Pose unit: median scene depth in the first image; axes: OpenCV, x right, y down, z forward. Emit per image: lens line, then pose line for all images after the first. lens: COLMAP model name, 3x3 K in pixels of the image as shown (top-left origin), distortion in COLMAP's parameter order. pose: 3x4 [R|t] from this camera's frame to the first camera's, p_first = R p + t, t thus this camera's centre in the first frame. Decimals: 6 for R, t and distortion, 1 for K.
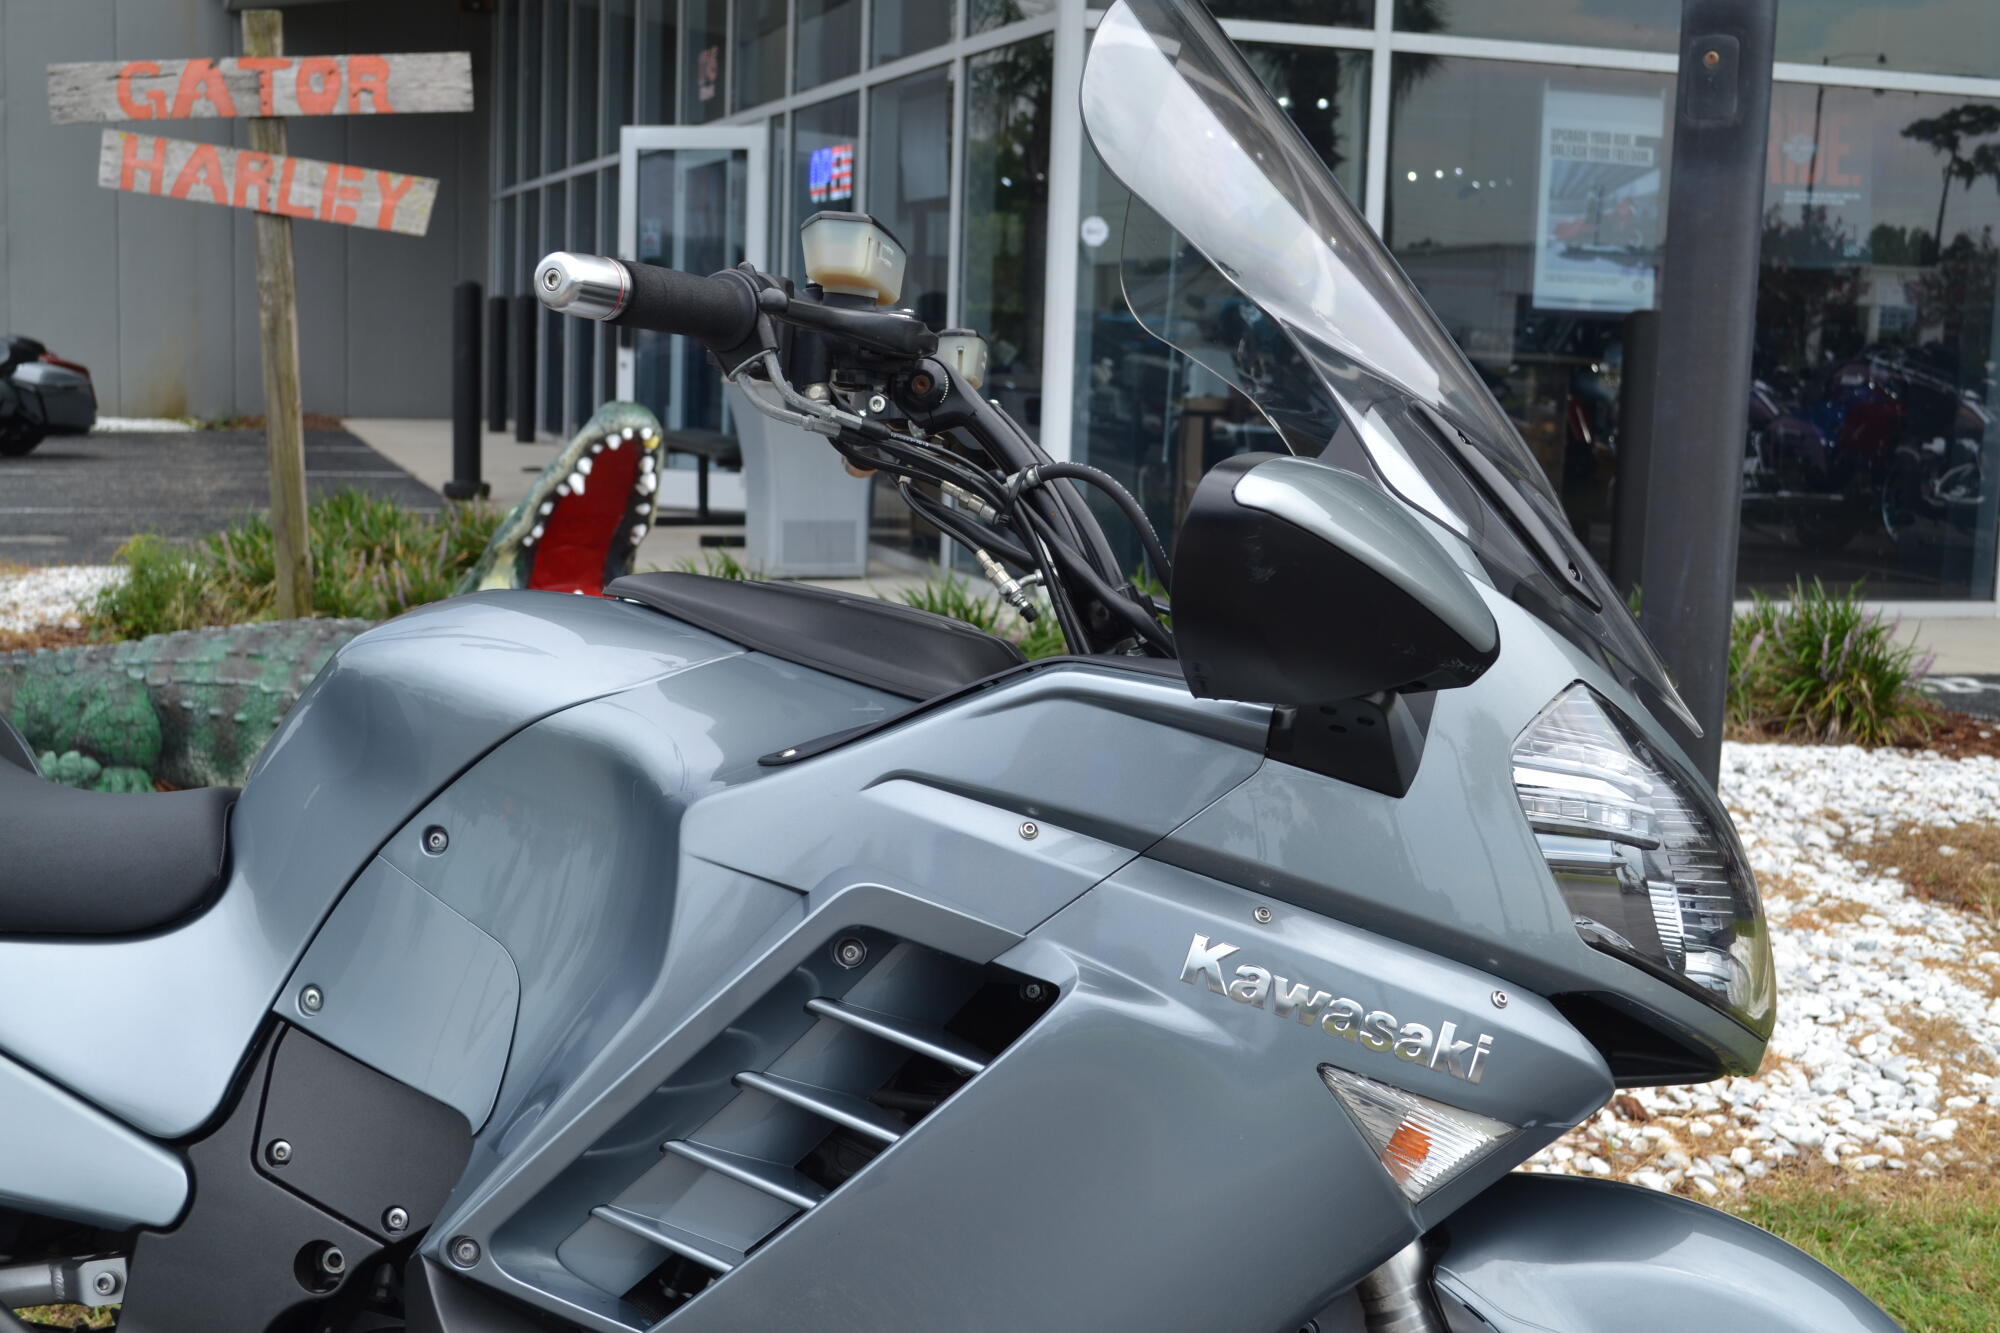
lens RADIAL K [[2571.2, 0, 1000.0], [0, 2571.2, 666.5], [0, 0, 1]] dist [-0.019816, -0.065341]
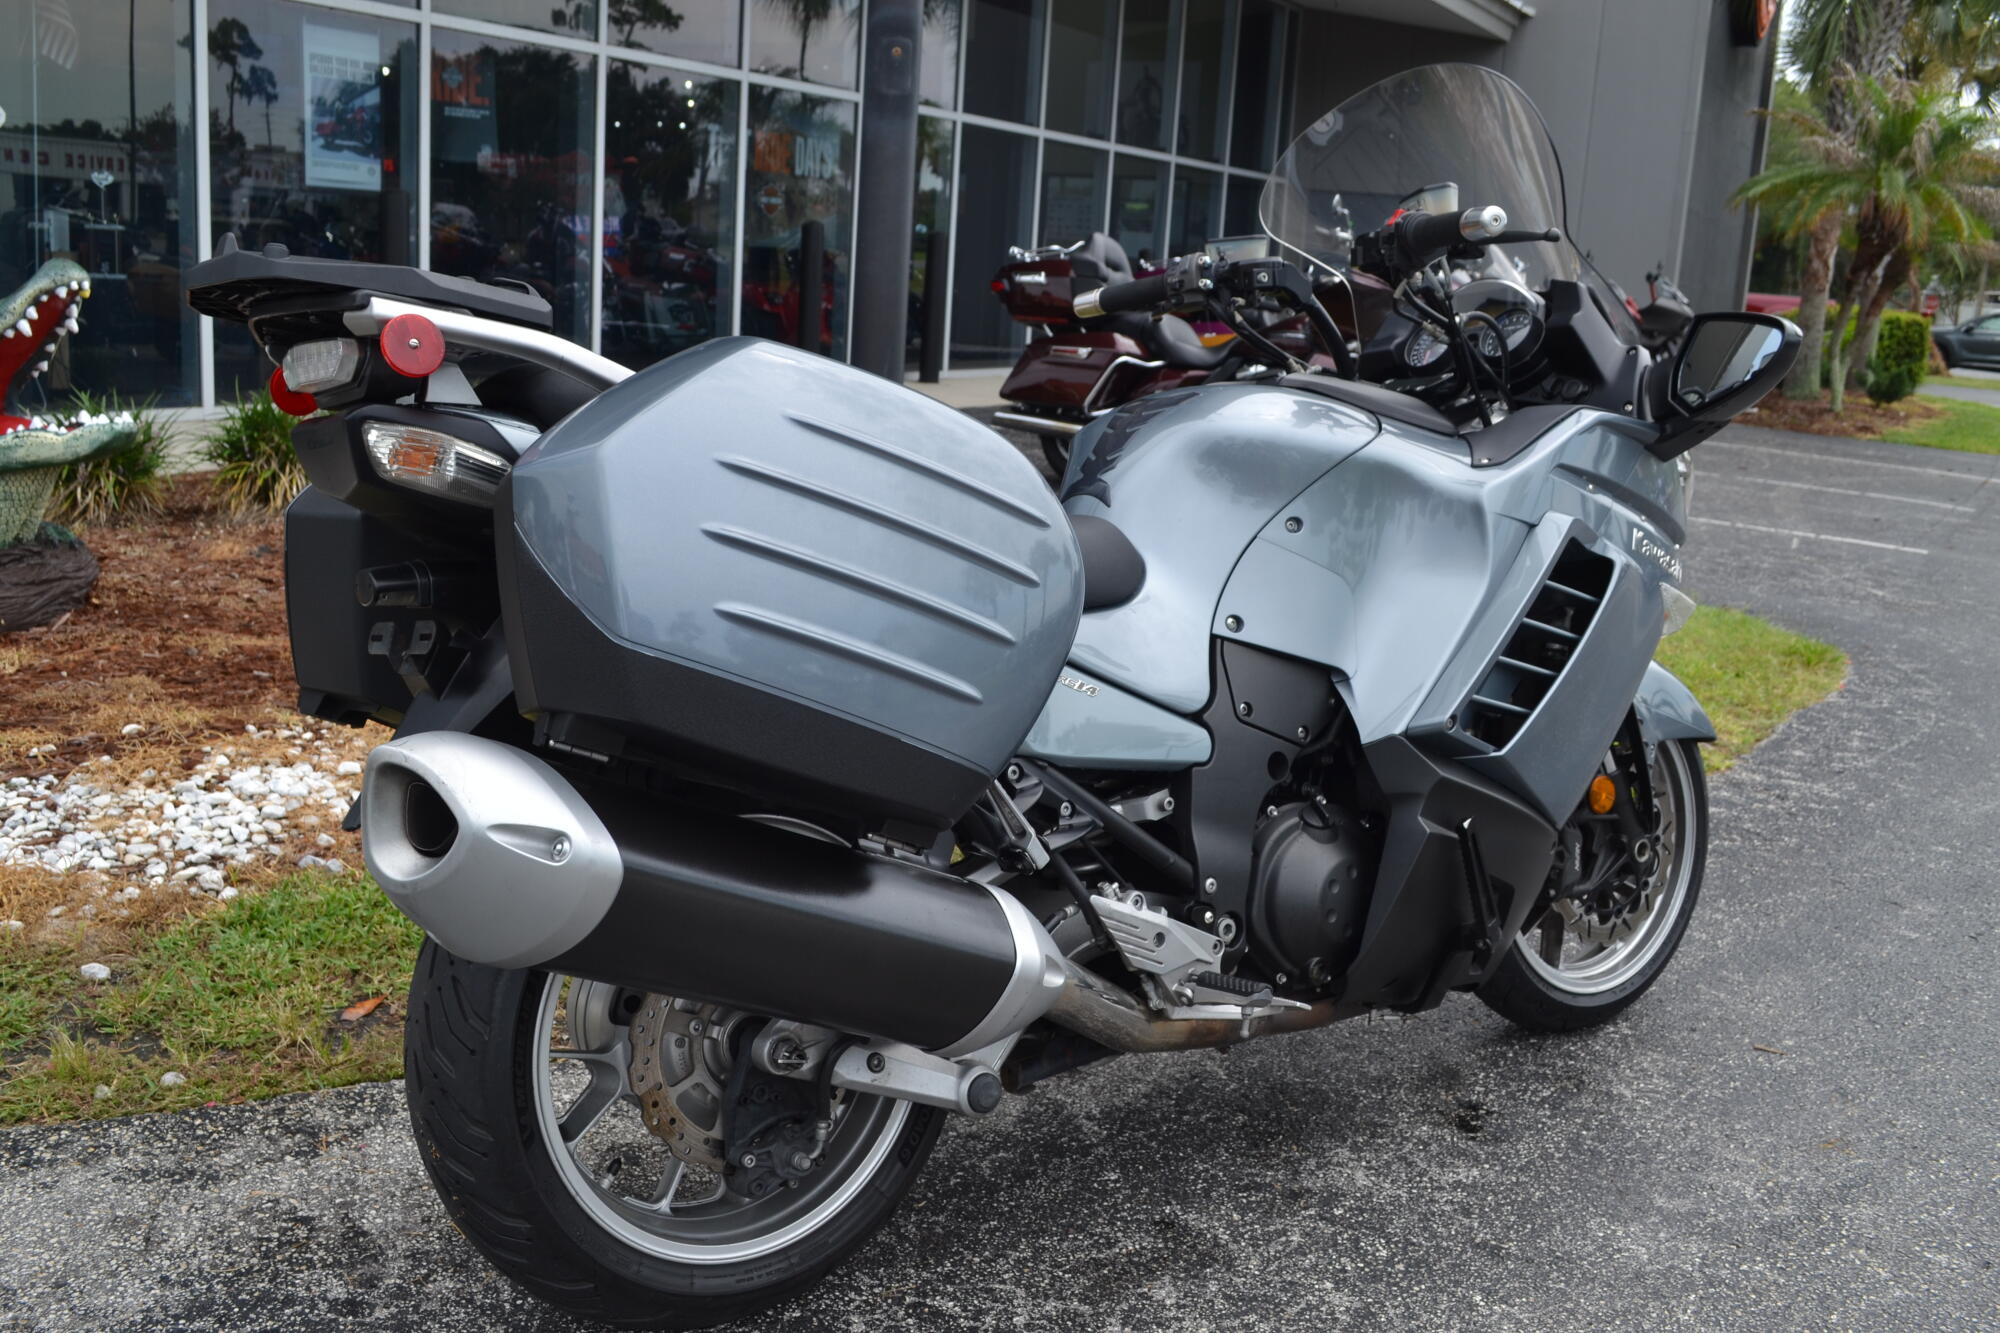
lens RADIAL K [[1820.7, 0, 1000.0], [0, 1820.7, 666.5], [0, 0, 1]] dist [-0.059420, -0.019830]
pose [[0.728400, -0.139147, 0.670873, -0.524464], [0.054893, 0.987864, 0.145295, -0.013164], [-0.682949, -0.069007, 0.727199, 0.086257]]
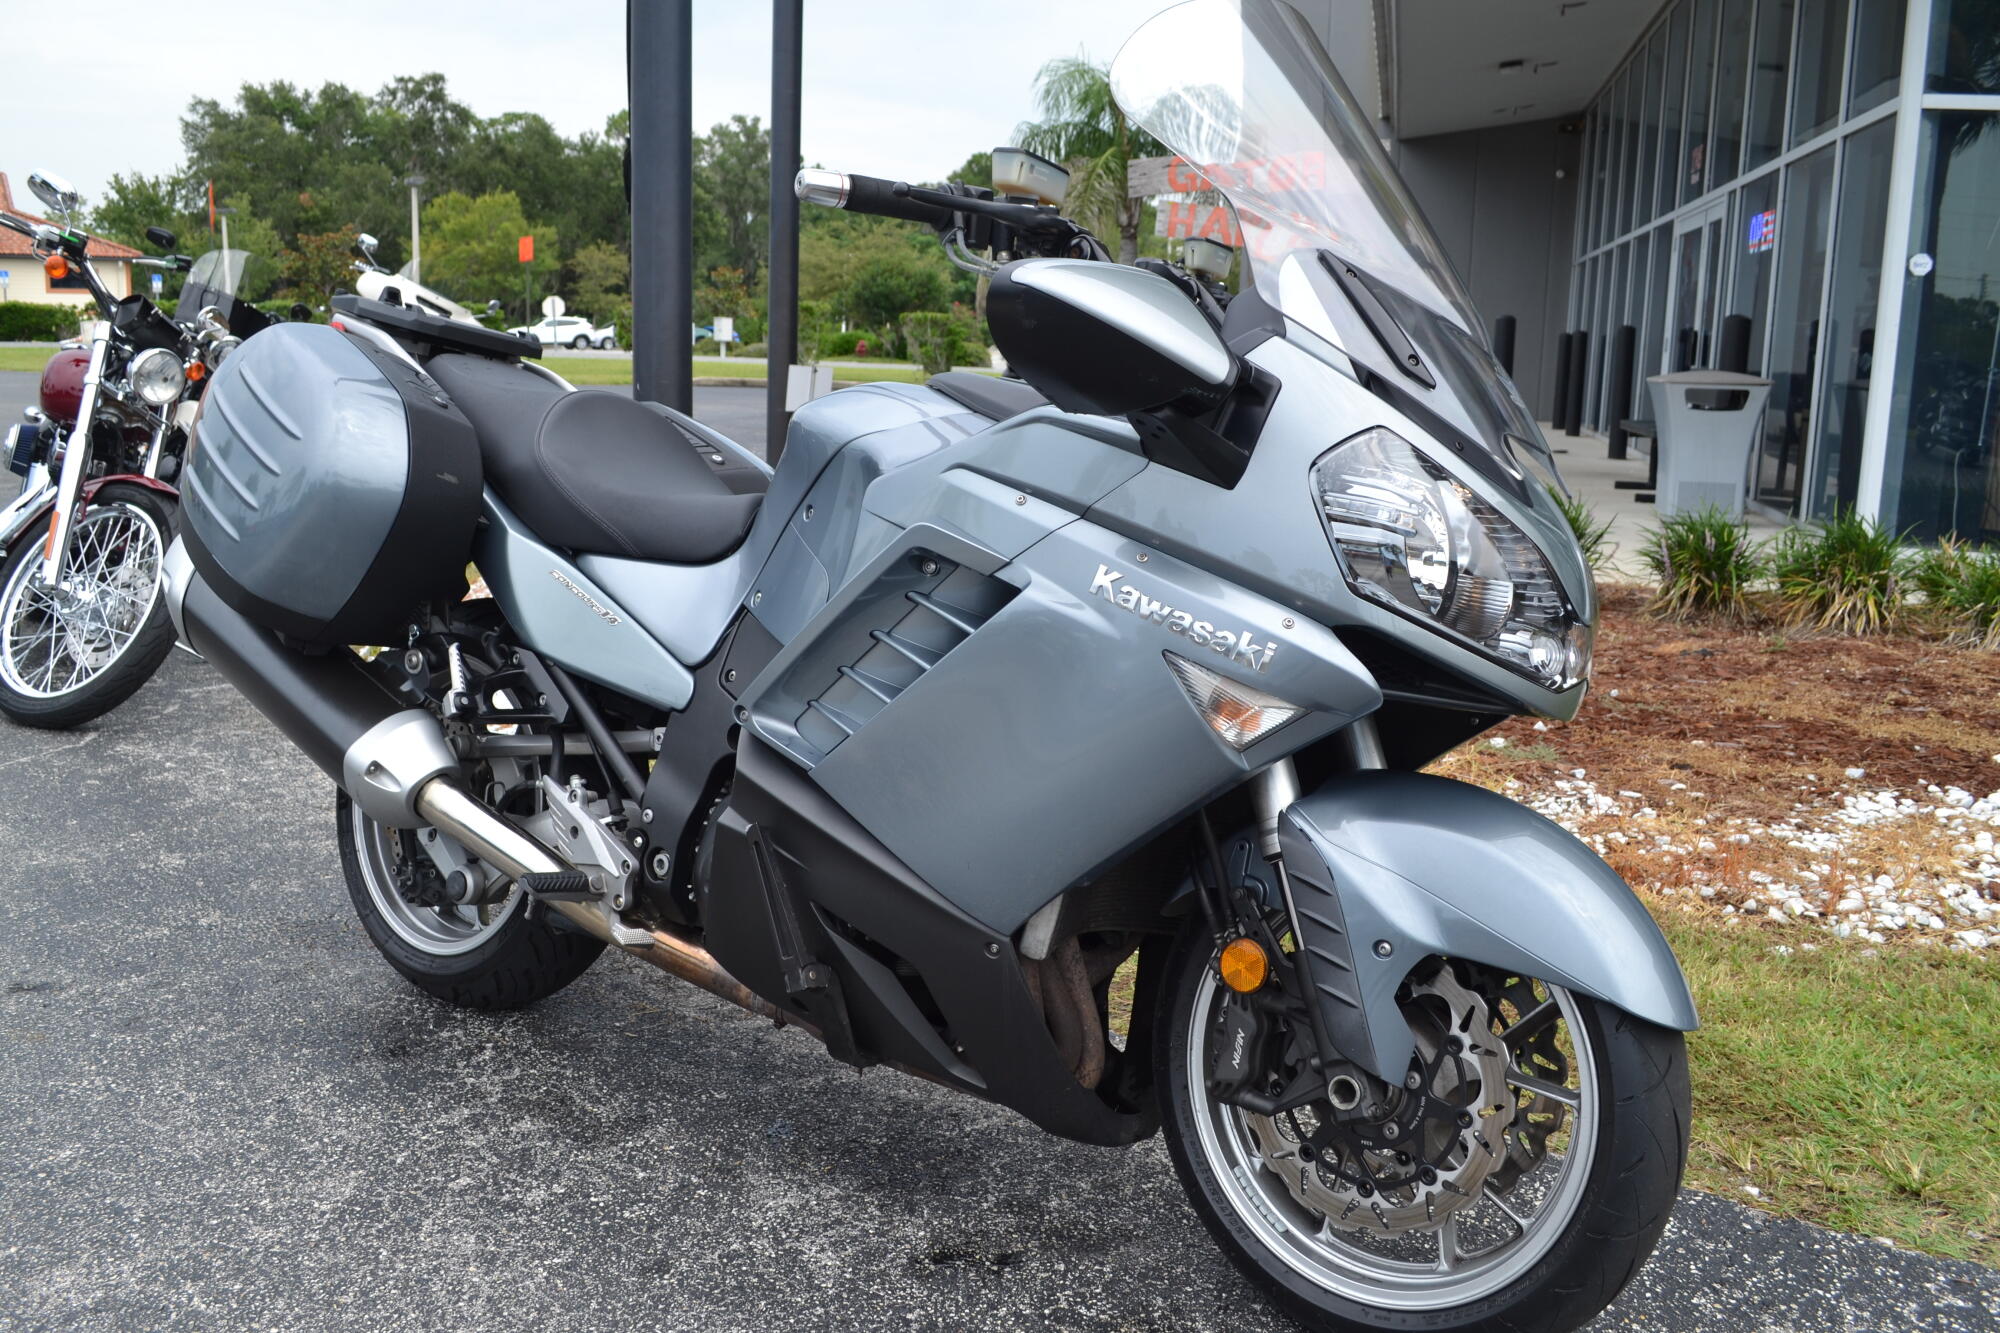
lens RADIAL K [[1773.5, 0, 1007.0], [0, 1773.5, 707.4], [0, 0, 1]] dist [-0.072705, 0.002573]
pose [[0.863433, 0.095827, -0.495279, 0.225782], [-0.065914, 0.994806, 0.077566, 0.041796], [0.500139, -0.034327, 0.865264, -0.007314]]
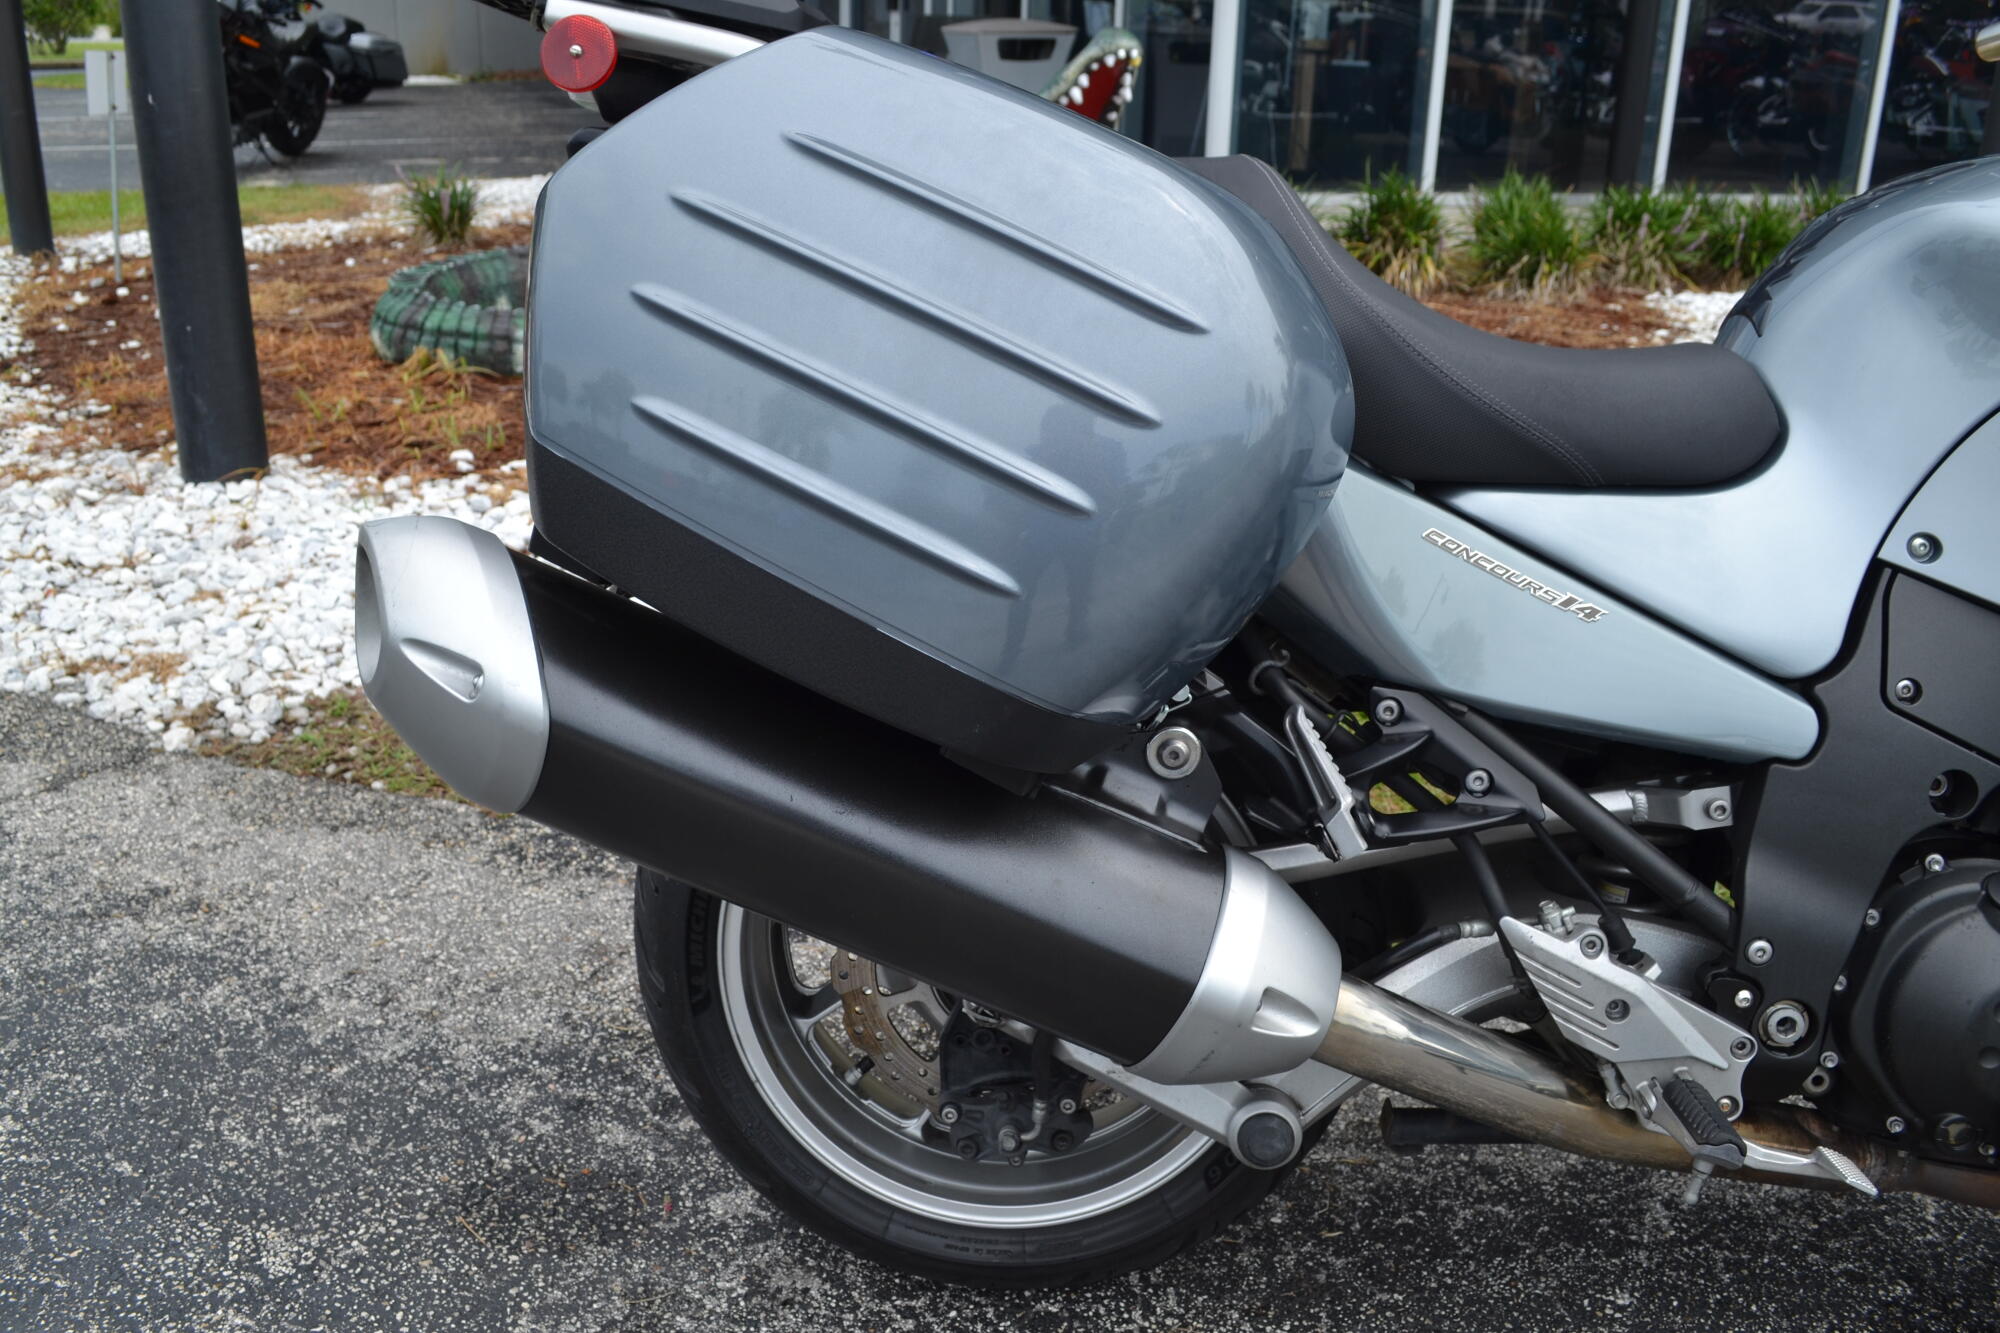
lens RADIAL K [[1739.2, 0, 1000.0], [0, 1739.2, 666.5], [0, 0, 1]] dist [-0.074982, -0.000125]
pose [[0.999622, -0.017962, 0.020837, -0.285330], [0.012568, 0.971940, 0.234892, 0.003328], [-0.024472, -0.234542, 0.971798, 0.134316]]
